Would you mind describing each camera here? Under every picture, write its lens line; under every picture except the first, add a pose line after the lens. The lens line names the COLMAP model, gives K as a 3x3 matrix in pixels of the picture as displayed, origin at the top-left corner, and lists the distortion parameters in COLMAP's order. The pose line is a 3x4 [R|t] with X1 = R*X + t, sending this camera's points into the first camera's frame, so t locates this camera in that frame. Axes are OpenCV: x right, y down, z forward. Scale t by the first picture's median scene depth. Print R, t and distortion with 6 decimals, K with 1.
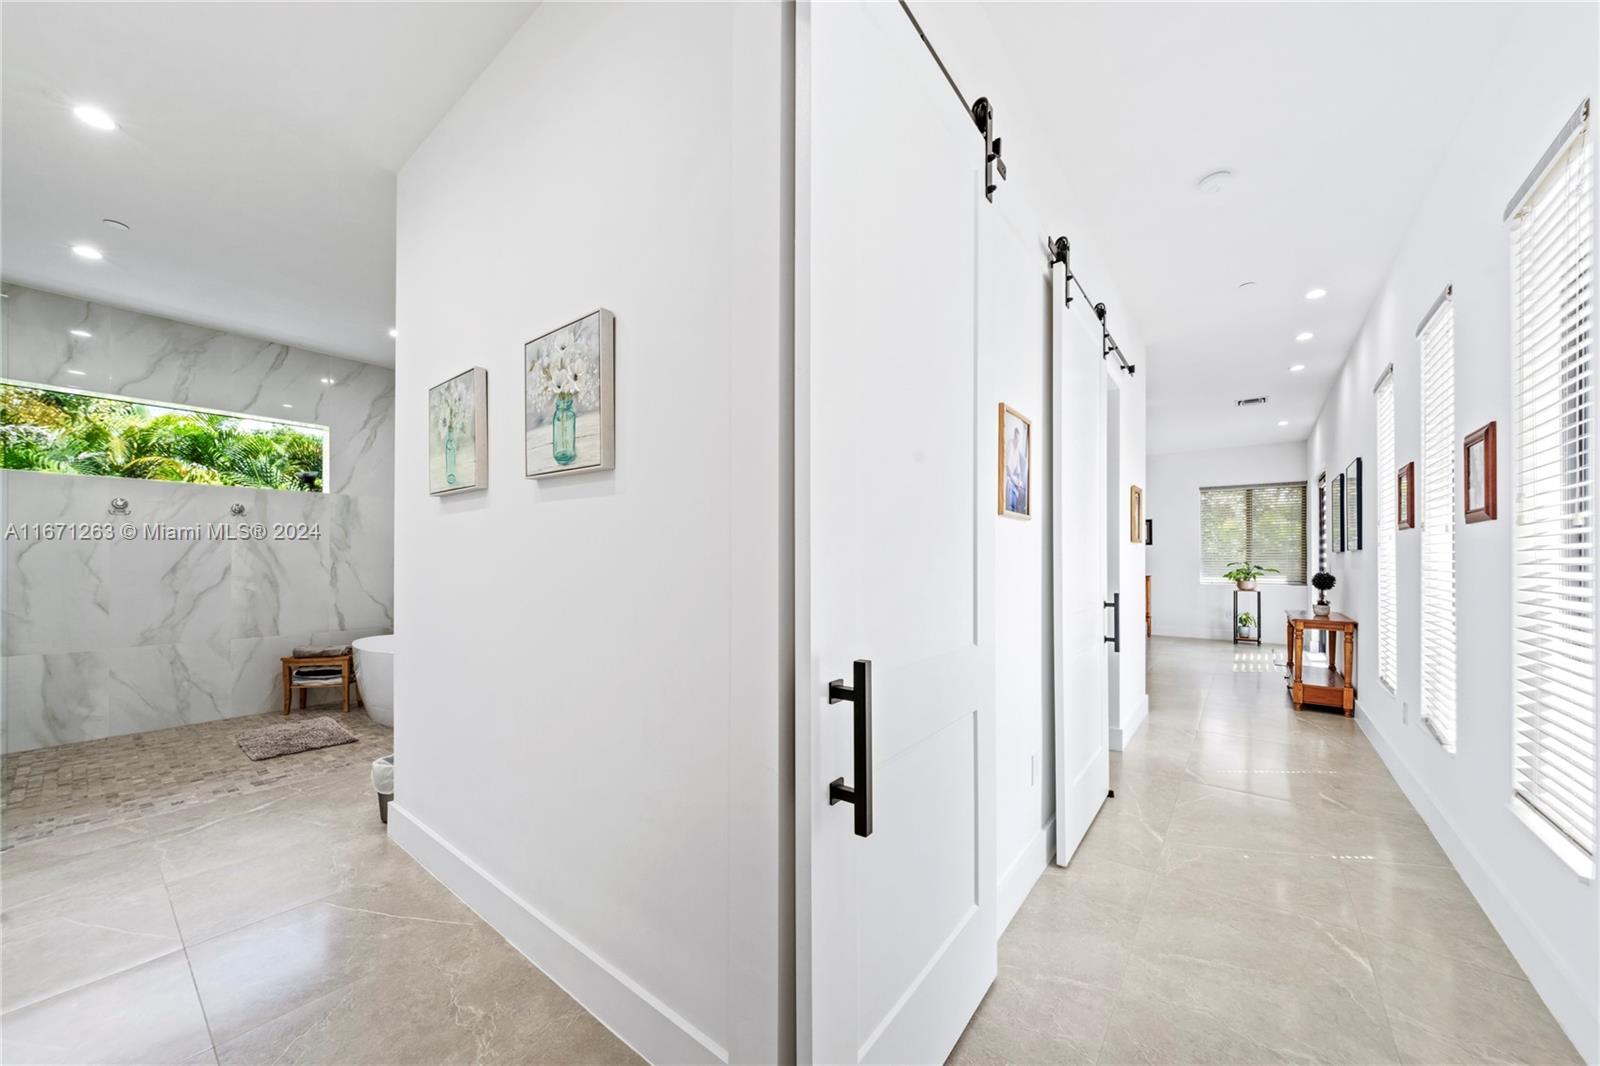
lens RADIAL K [[562.7, 0, 806.8], [0, 562.7, 558.2], [0, 0, 1]] dist [0.000903, 0.000534]
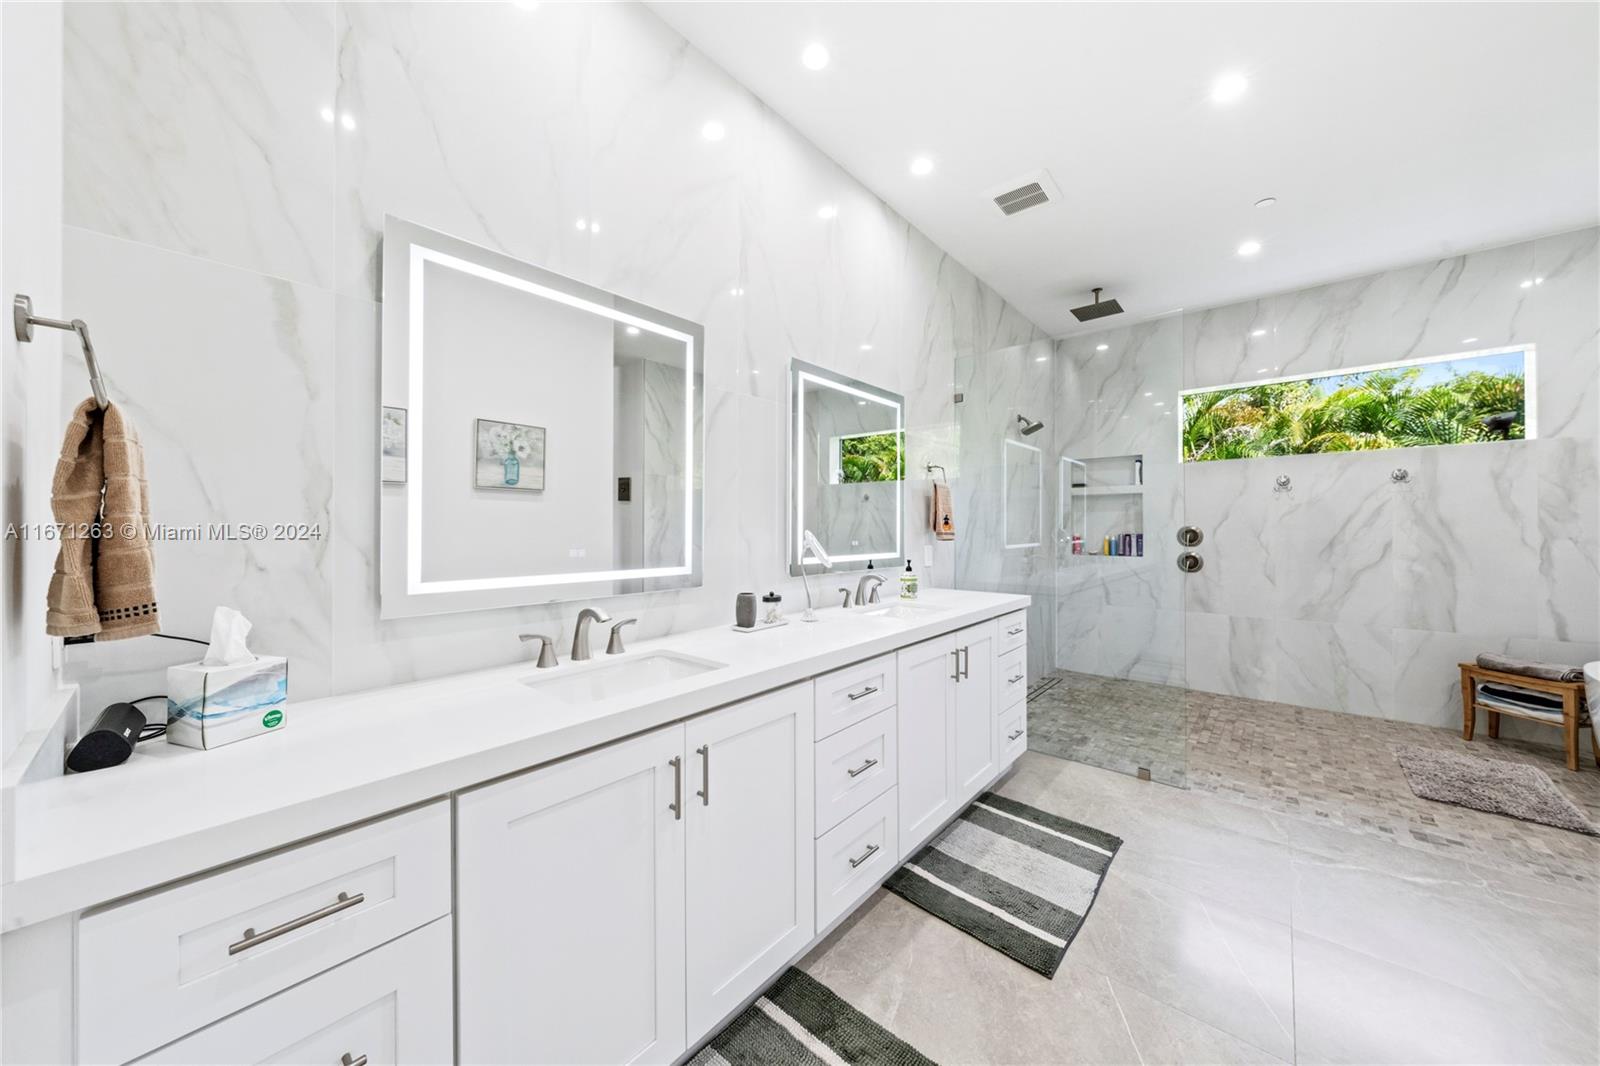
lens RADIAL K [[556.5, 0, 801.8], [0, 556.5, 527.5], [0, 0, 1]] dist [-0.000579, 0.000411]
pose [[-0.056921, -0.005256, -0.998365, -0.128511], [0.005237, 0.999971, -0.005563, -0.008389], [0.998365, -0.005545, -0.056892, 0.155220]]
